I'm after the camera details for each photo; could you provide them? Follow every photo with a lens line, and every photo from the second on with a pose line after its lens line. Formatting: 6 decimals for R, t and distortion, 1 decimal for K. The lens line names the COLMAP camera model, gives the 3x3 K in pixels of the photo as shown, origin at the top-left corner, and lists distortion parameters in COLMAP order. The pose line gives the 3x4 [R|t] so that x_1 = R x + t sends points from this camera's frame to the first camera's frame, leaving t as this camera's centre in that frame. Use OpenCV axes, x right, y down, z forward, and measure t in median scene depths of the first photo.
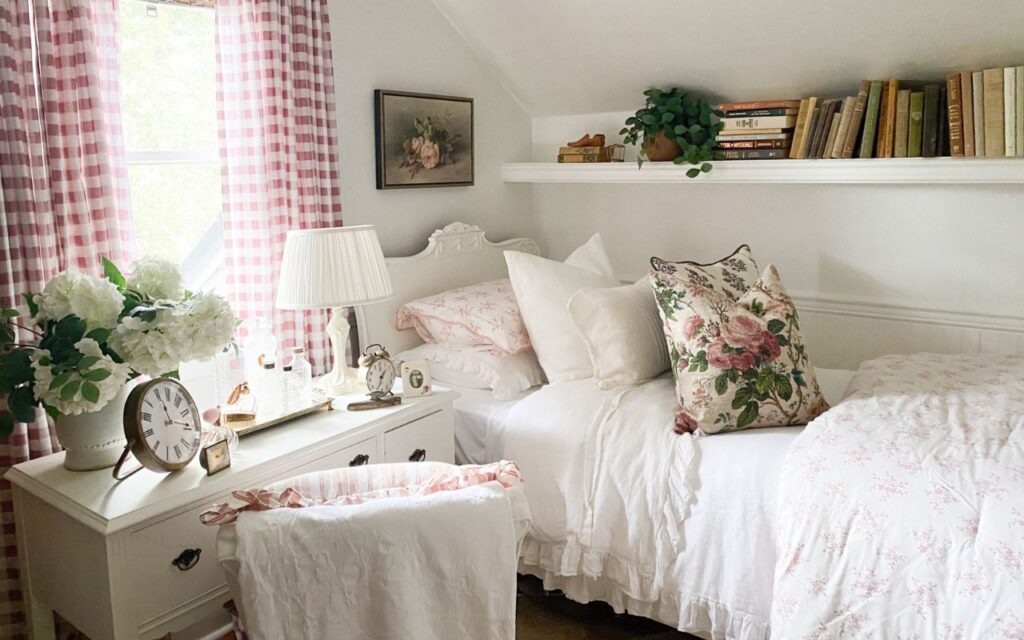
lens RADIAL K [[784.7, 0, 506.0], [0, 784.7, 258.4], [0, 0, 1]] dist [0.092697, -0.170566]
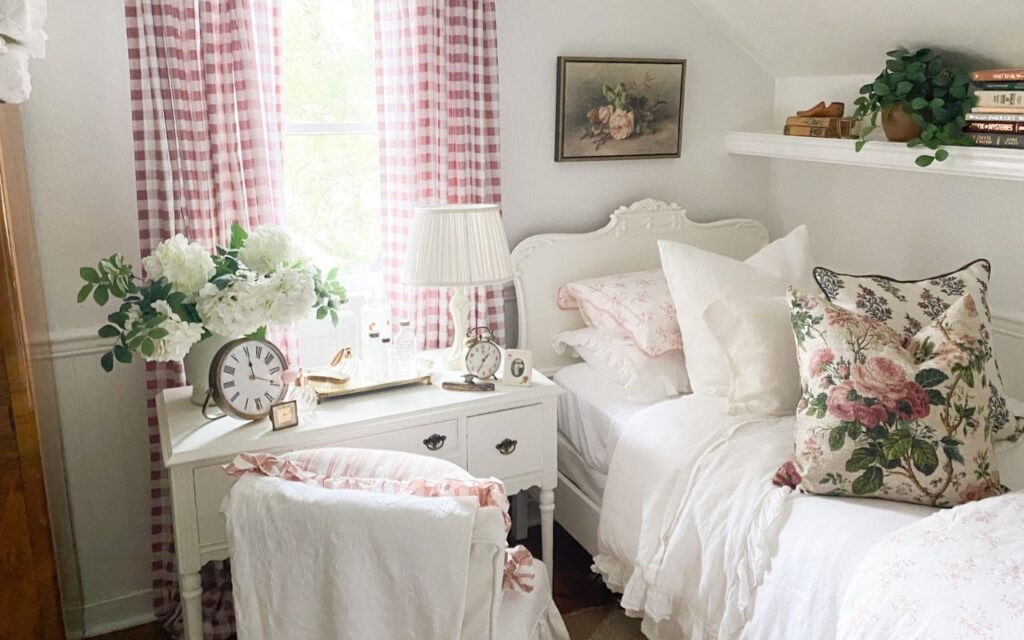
lens RADIAL K [[827.1, 0, 510.6], [0, 827.1, 252.0], [0, 0, 1]] dist [0.103638, -0.194230]
pose [[0.889656, 0.101056, -0.445310, 0.330057], [-0.070897, 0.993947, 0.083919, -0.077078], [0.451095, -0.043088, 0.891435, 0.089369]]
